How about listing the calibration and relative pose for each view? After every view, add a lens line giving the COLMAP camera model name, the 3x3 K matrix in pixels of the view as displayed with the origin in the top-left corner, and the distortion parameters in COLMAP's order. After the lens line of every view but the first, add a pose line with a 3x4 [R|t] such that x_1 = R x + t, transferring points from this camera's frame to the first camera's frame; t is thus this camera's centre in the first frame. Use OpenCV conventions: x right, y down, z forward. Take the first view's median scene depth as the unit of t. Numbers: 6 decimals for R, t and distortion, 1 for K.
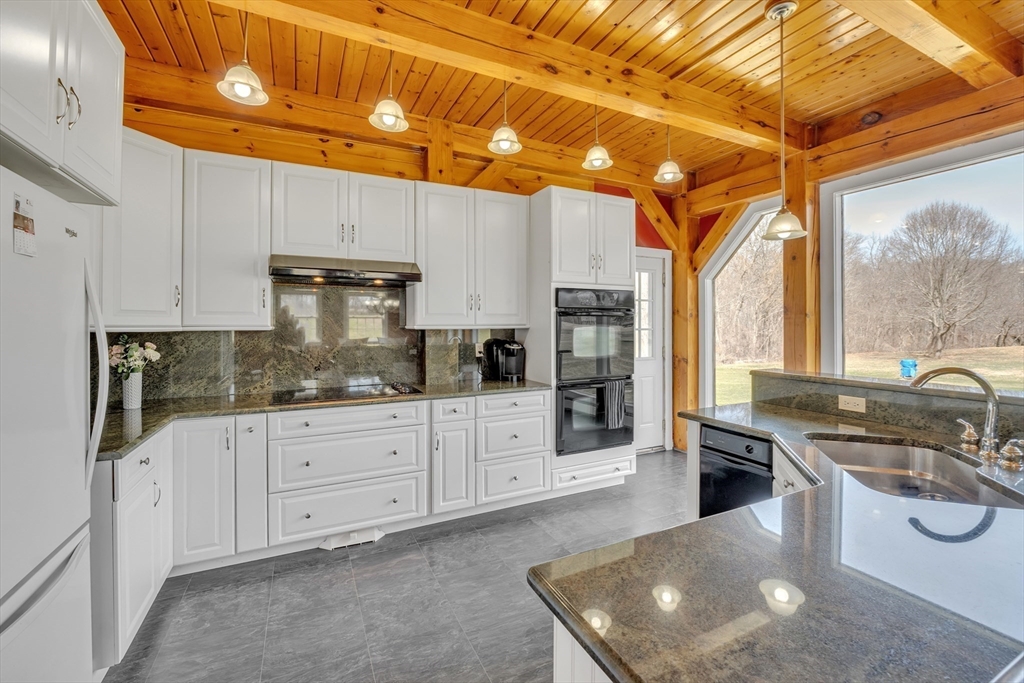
lens RADIAL K [[437.8, 0, 516.0], [0, 437.8, 325.8], [0, 0, 1]] dist [-0.013599, 0.000814]
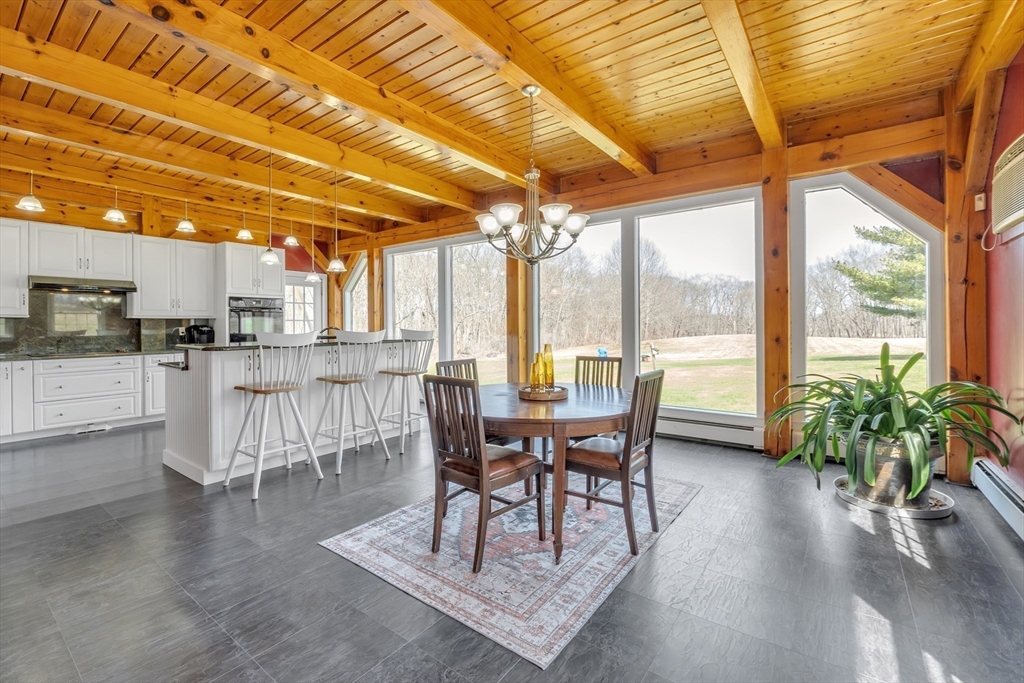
lens RADIAL K [[437.8, 0, 518.0], [0, 437.8, 327.5], [0, 0, 1]] dist [-0.013599, 0.000814]
pose [[0.885472, -0.005440, 0.464661, 0.321555], [0.002707, 0.999975, 0.006548, 0.037156], [-0.464684, -0.004541, 0.885465, -1.229223]]
